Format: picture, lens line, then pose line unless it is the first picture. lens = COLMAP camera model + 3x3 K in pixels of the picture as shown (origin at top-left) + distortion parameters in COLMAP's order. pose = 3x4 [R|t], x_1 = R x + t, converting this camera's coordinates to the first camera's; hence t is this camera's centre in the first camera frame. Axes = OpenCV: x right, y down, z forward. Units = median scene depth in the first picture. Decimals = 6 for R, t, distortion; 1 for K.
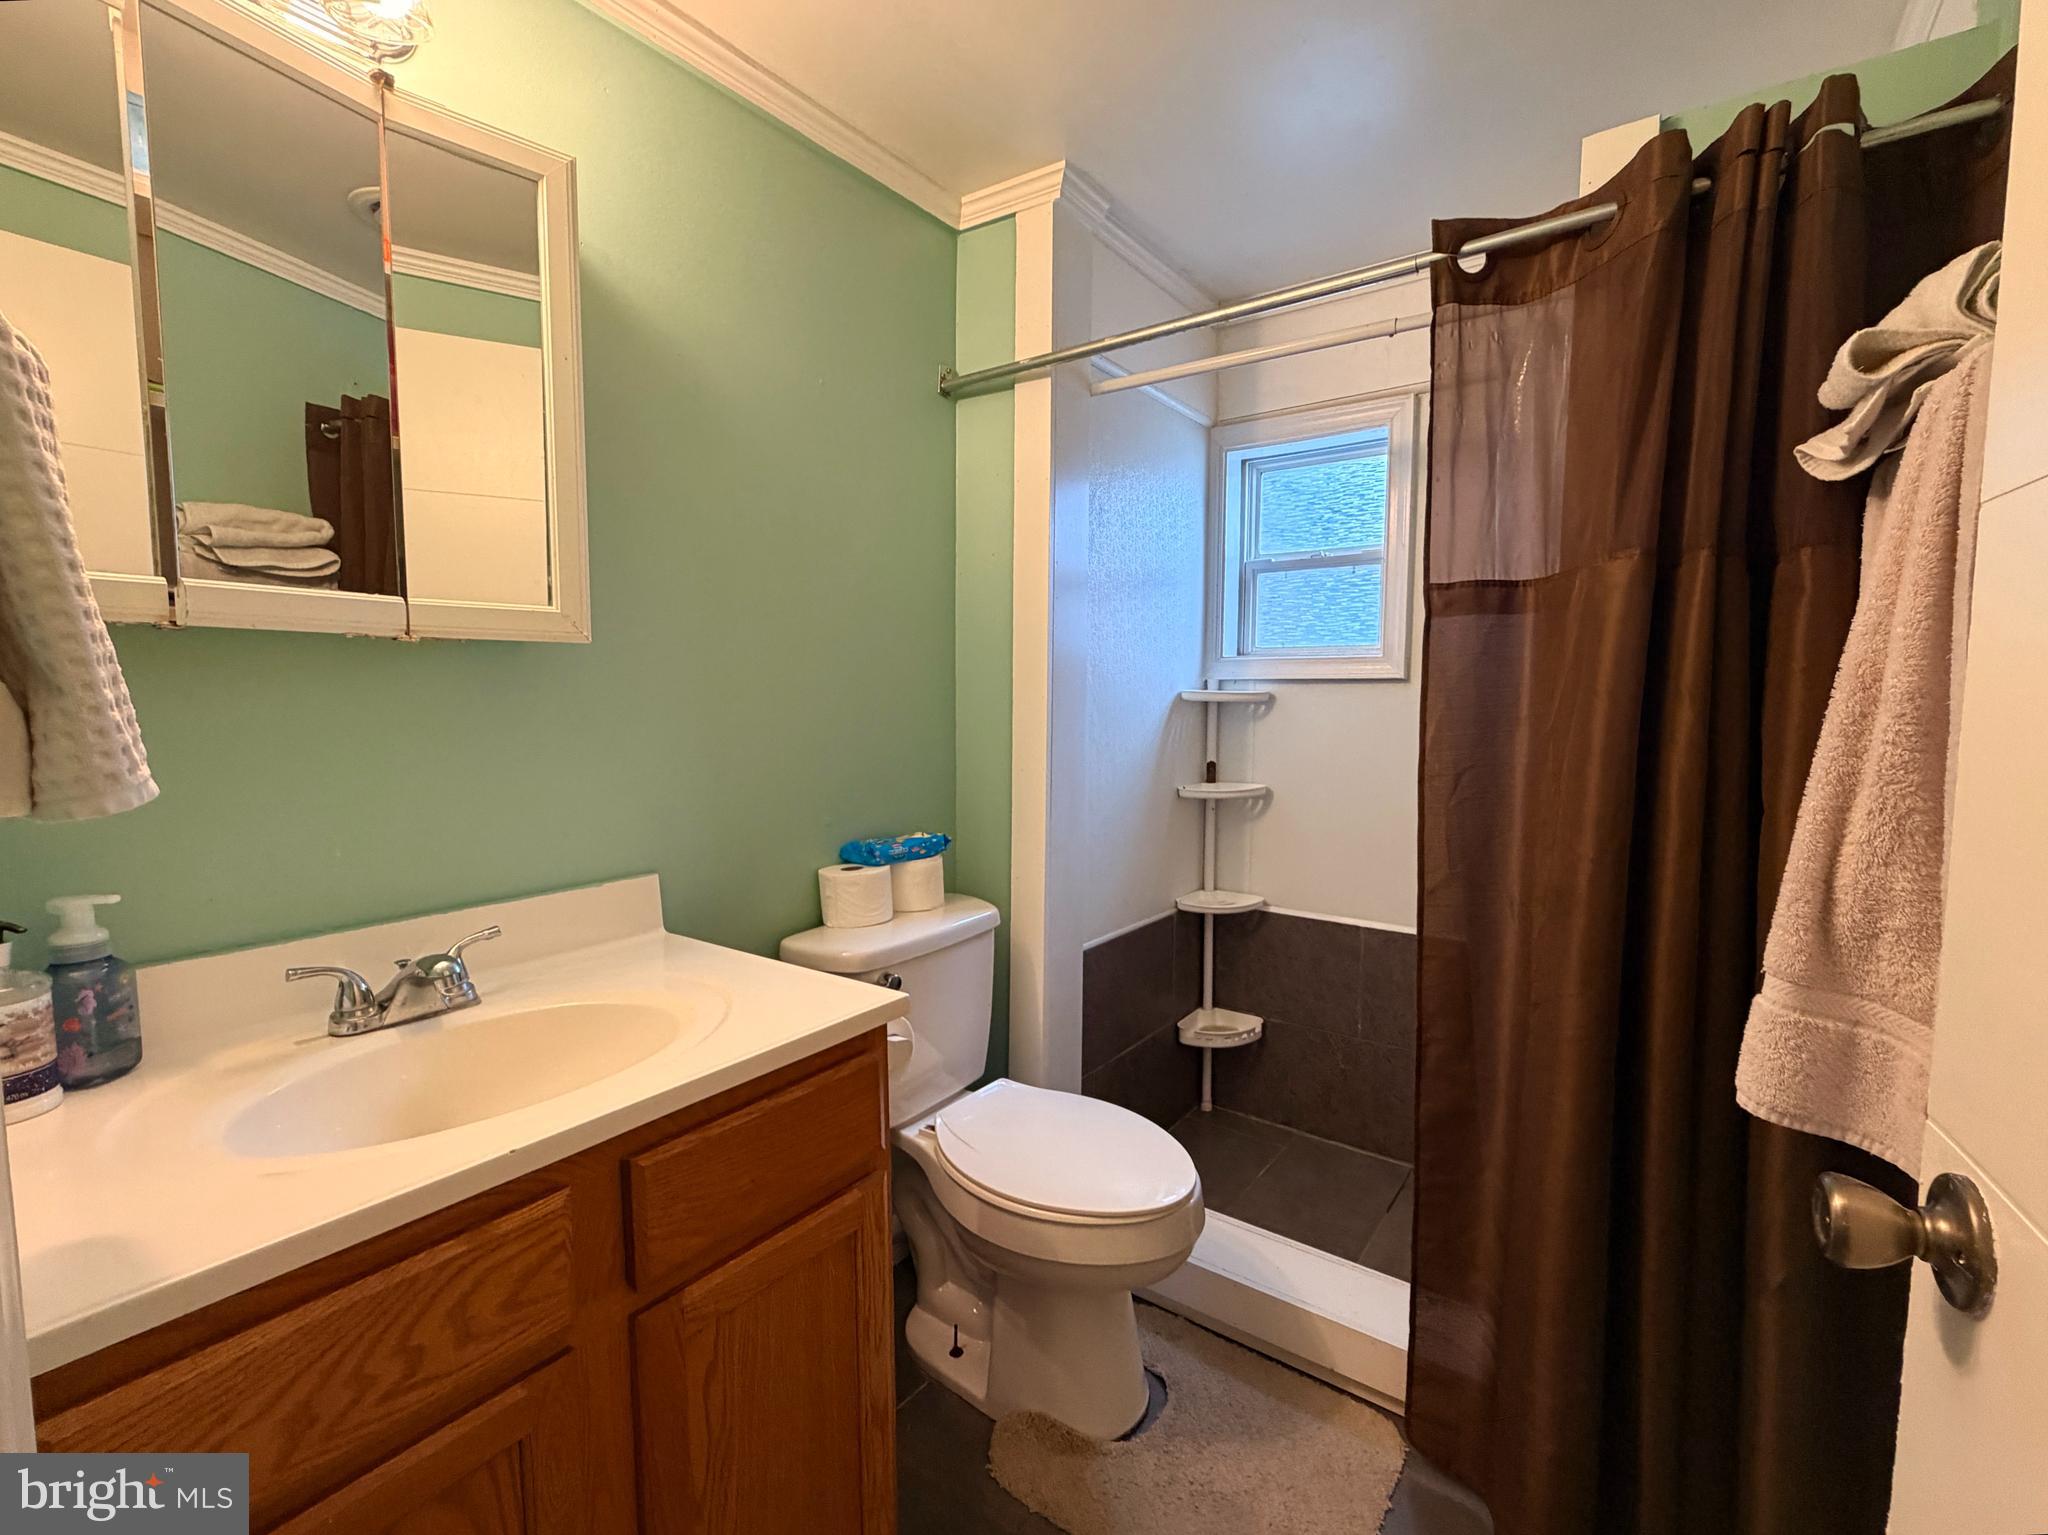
lens RADIAL K [[928.9, 0, 1024.0], [0, 928.9, 767.5], [0, 0, 1]] dist [-0.001077, 0.000484]
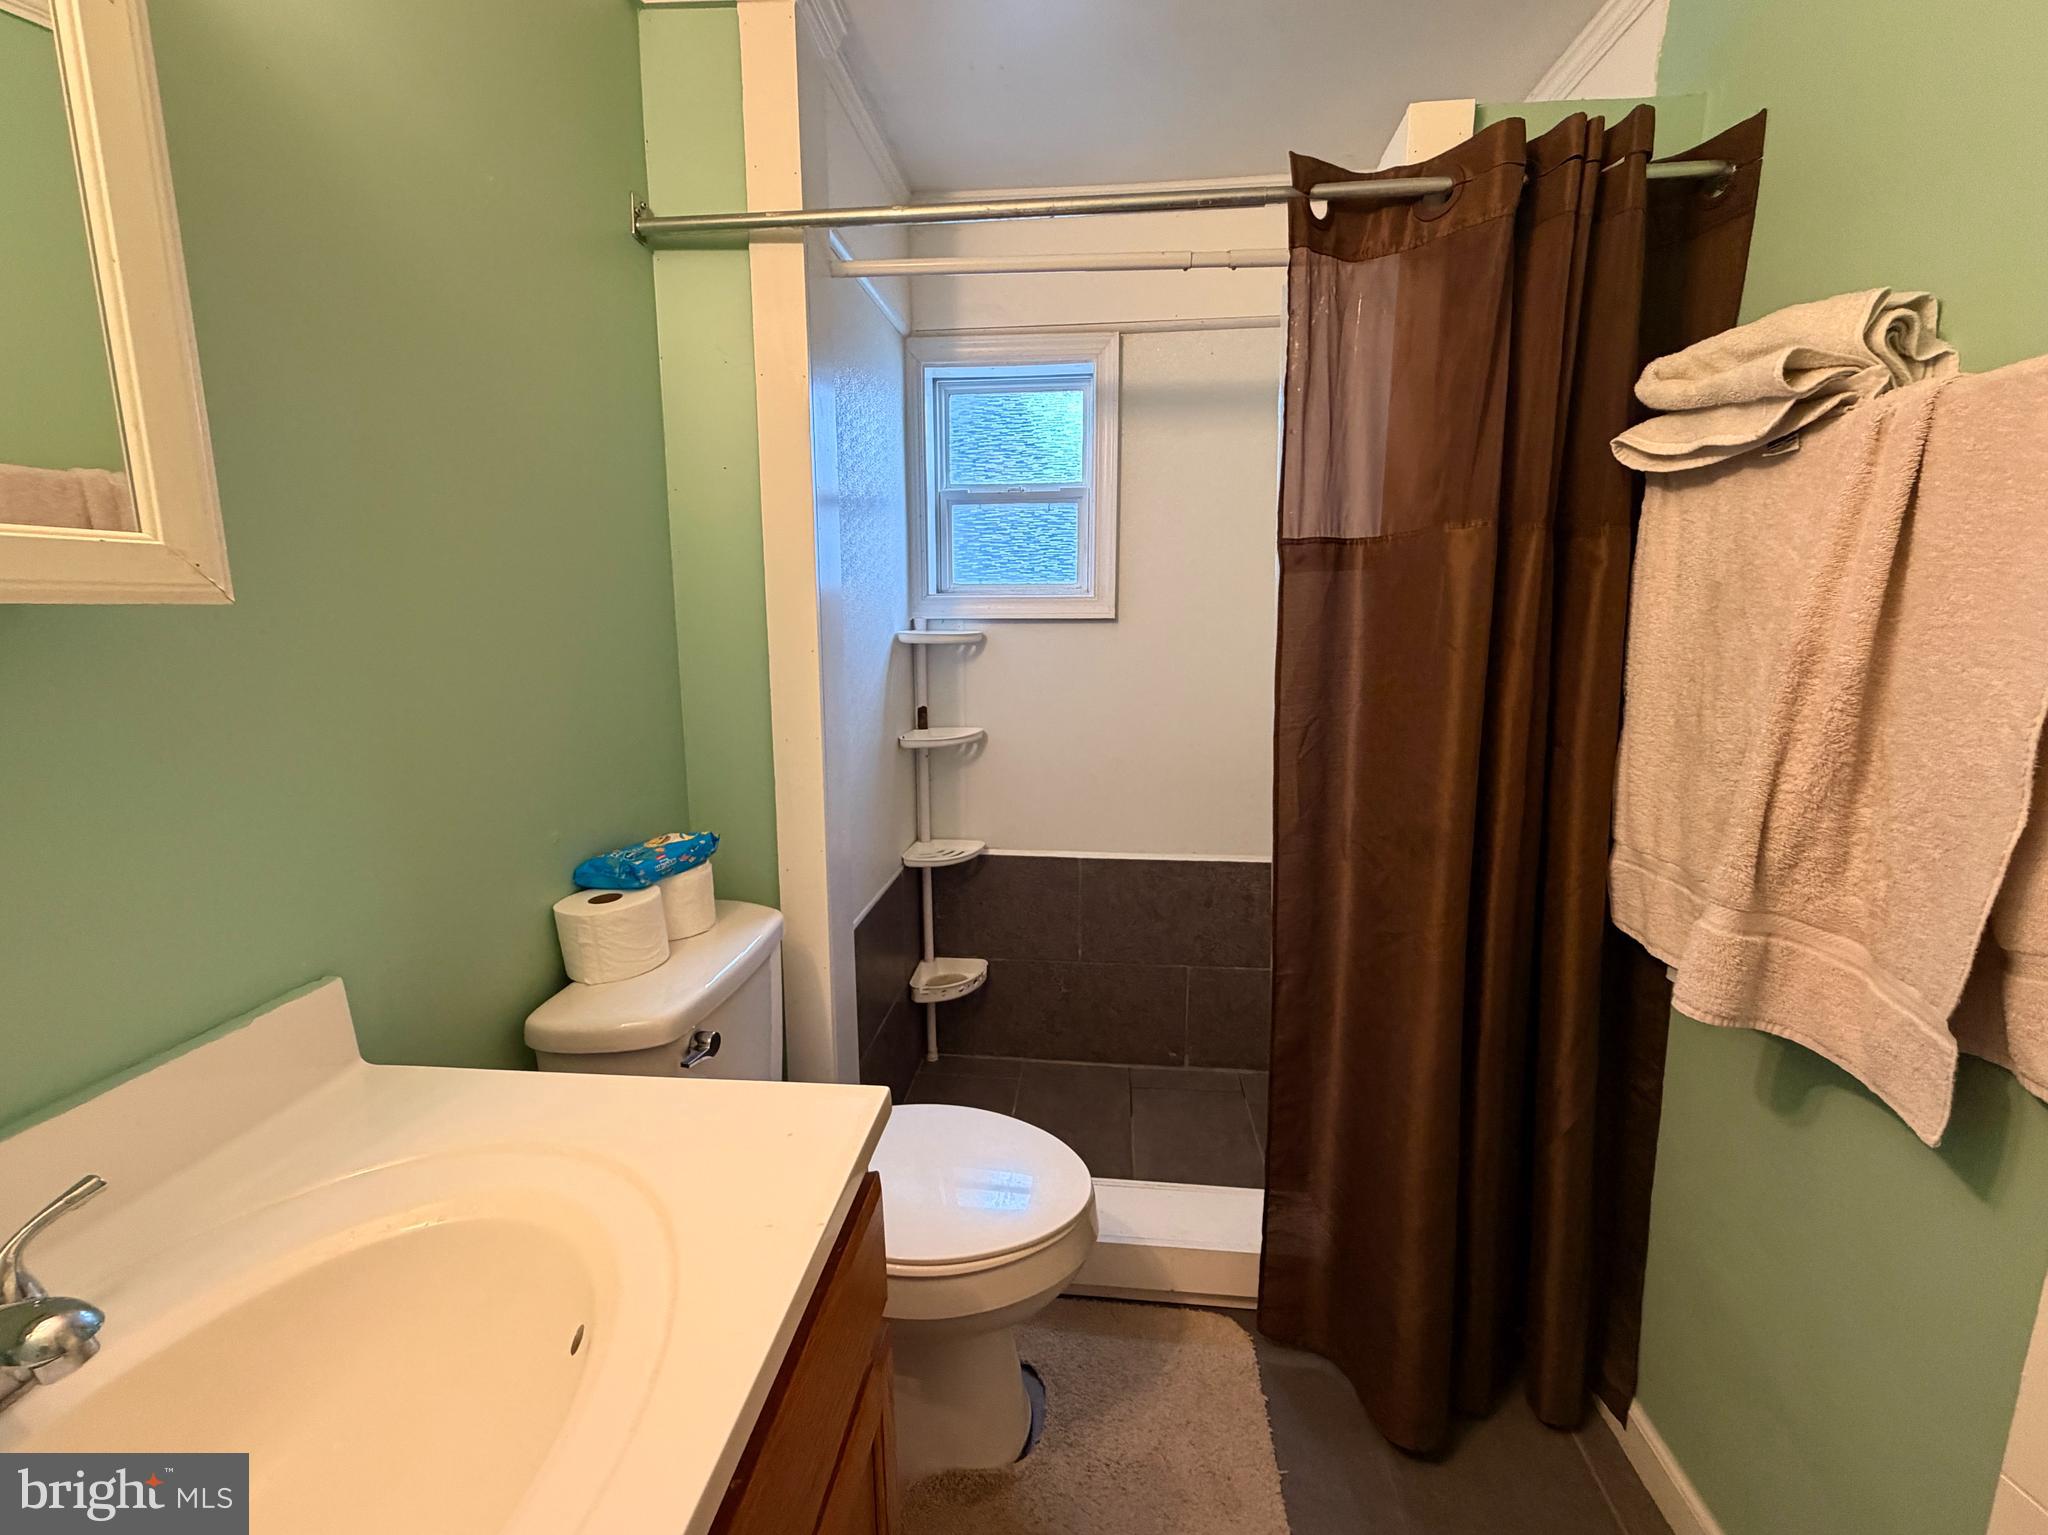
lens RADIAL K [[891.9, 0, 1024.0], [0, 891.9, 767.5], [0, 0, 1]] dist [-0.000467, -0.000350]
pose [[0.859137, -0.094539, 0.502938, -0.247101], [0.045872, 0.993058, 0.108309, -0.055431], [-0.509686, -0.069982, 0.857509, 0.238971]]
